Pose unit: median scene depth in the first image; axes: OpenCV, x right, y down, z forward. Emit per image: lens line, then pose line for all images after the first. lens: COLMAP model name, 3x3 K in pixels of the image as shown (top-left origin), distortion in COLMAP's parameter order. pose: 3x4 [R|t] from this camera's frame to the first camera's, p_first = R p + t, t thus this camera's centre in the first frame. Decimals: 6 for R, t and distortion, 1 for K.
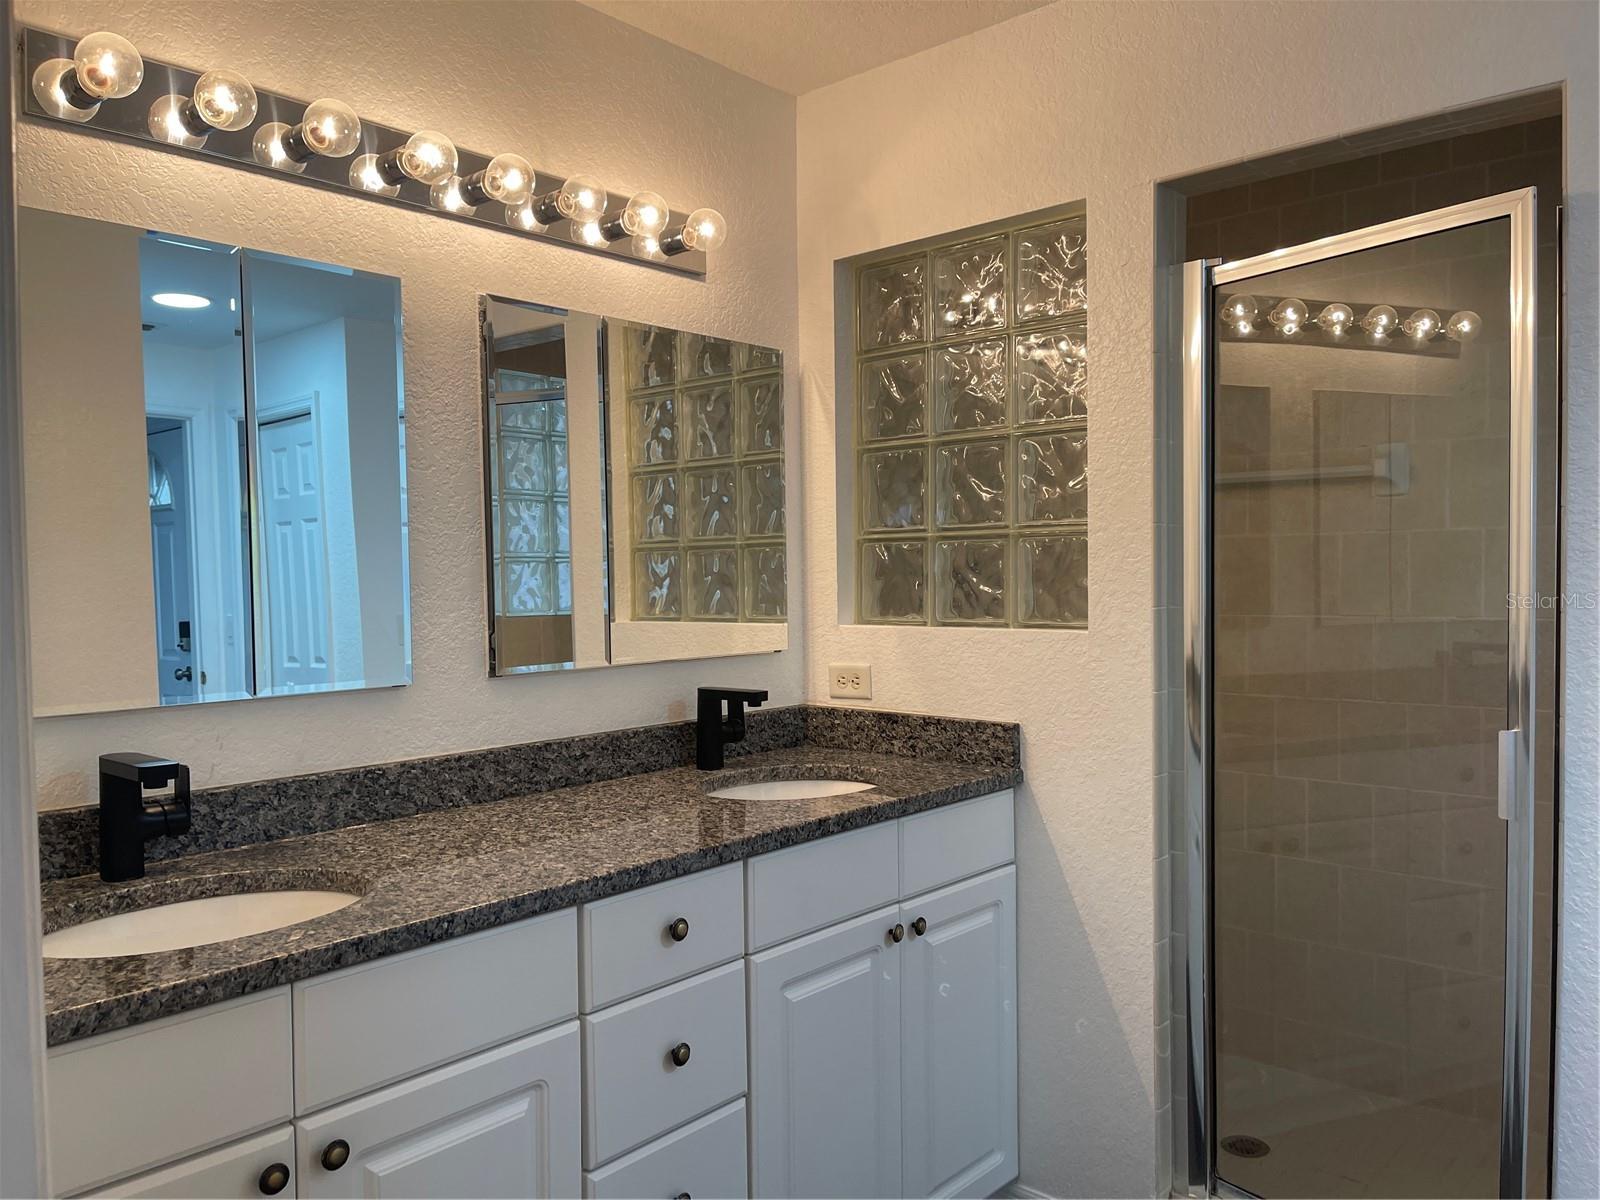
lens RADIAL K [[1215.0, 0, 797.7], [0, 1215.0, 608.1], [0, 0, 1]] dist [0.069446, -0.074964]
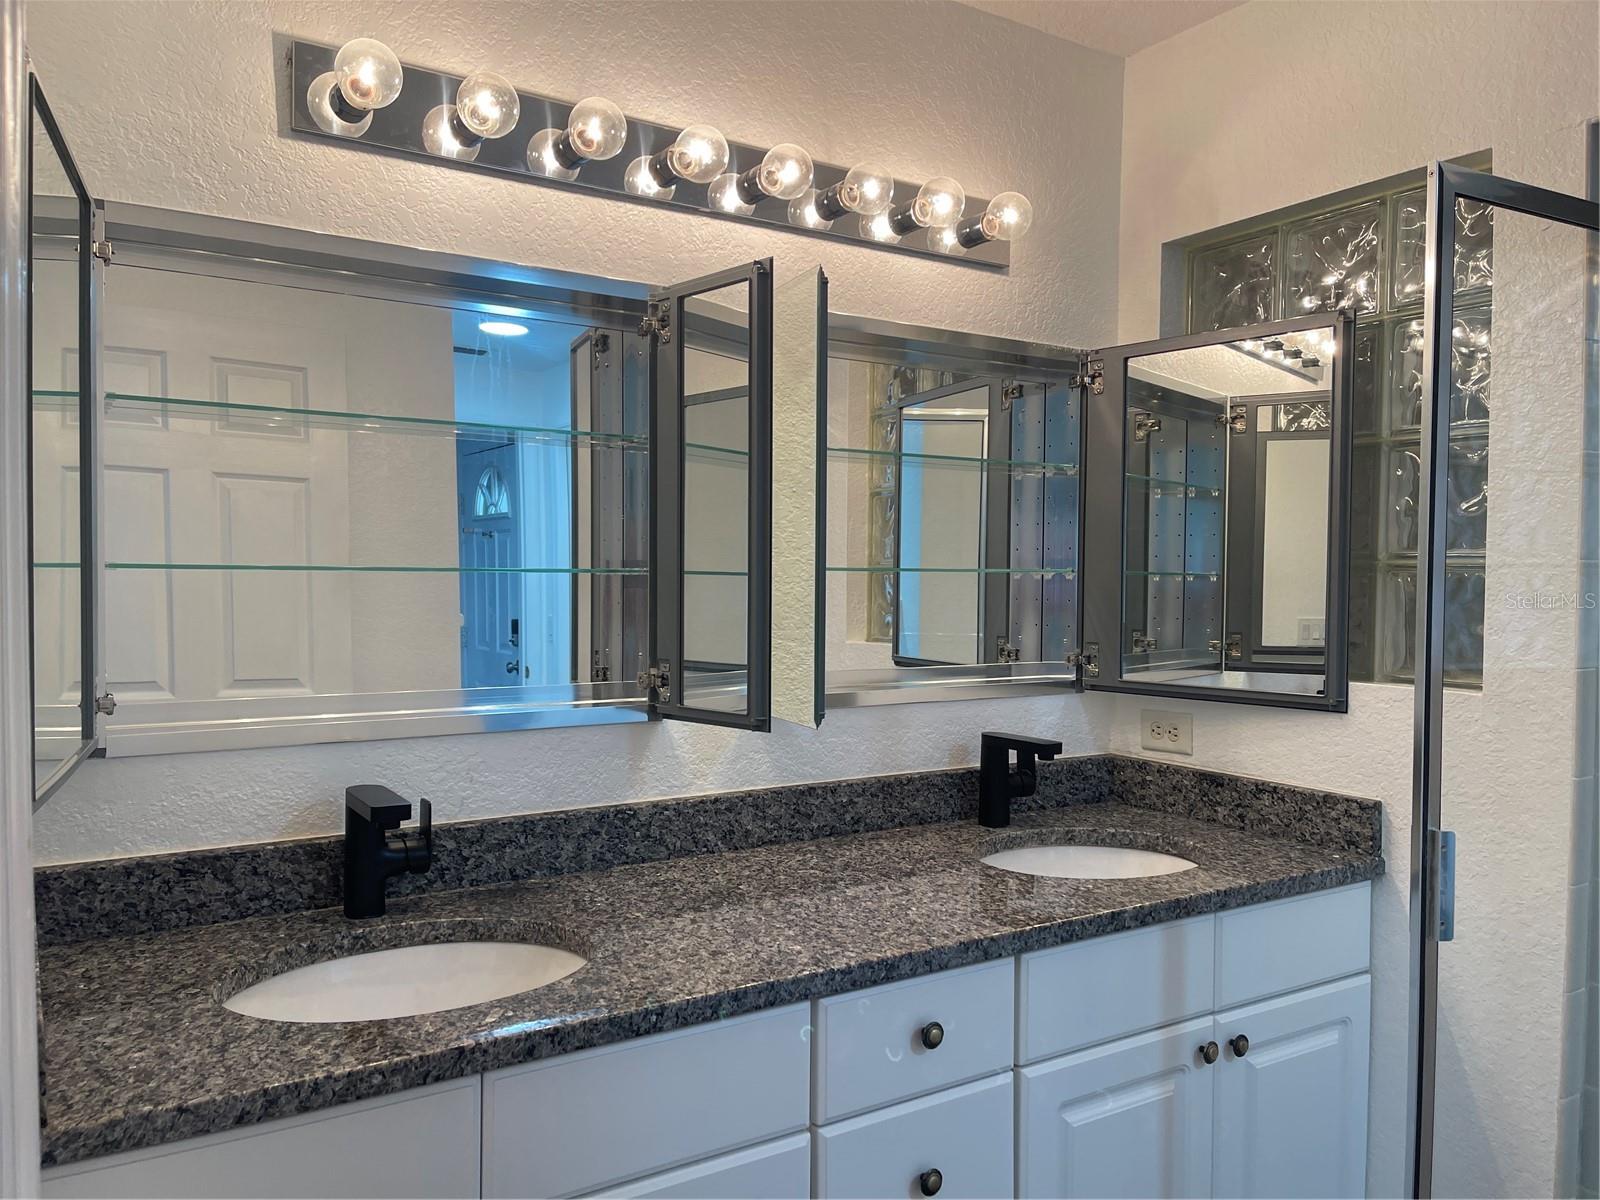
lens RADIAL K [[1215.0, 0, 797.7], [0, 1215.0, 608.1], [0, 0, 1]] dist [0.069446, -0.074964]
pose [[0.963252, 0.030627, -0.266847, 0.025996], [-0.030652, 0.999522, 0.004073, -0.029201], [0.266845, 0.004256, 0.963730, 0.124540]]
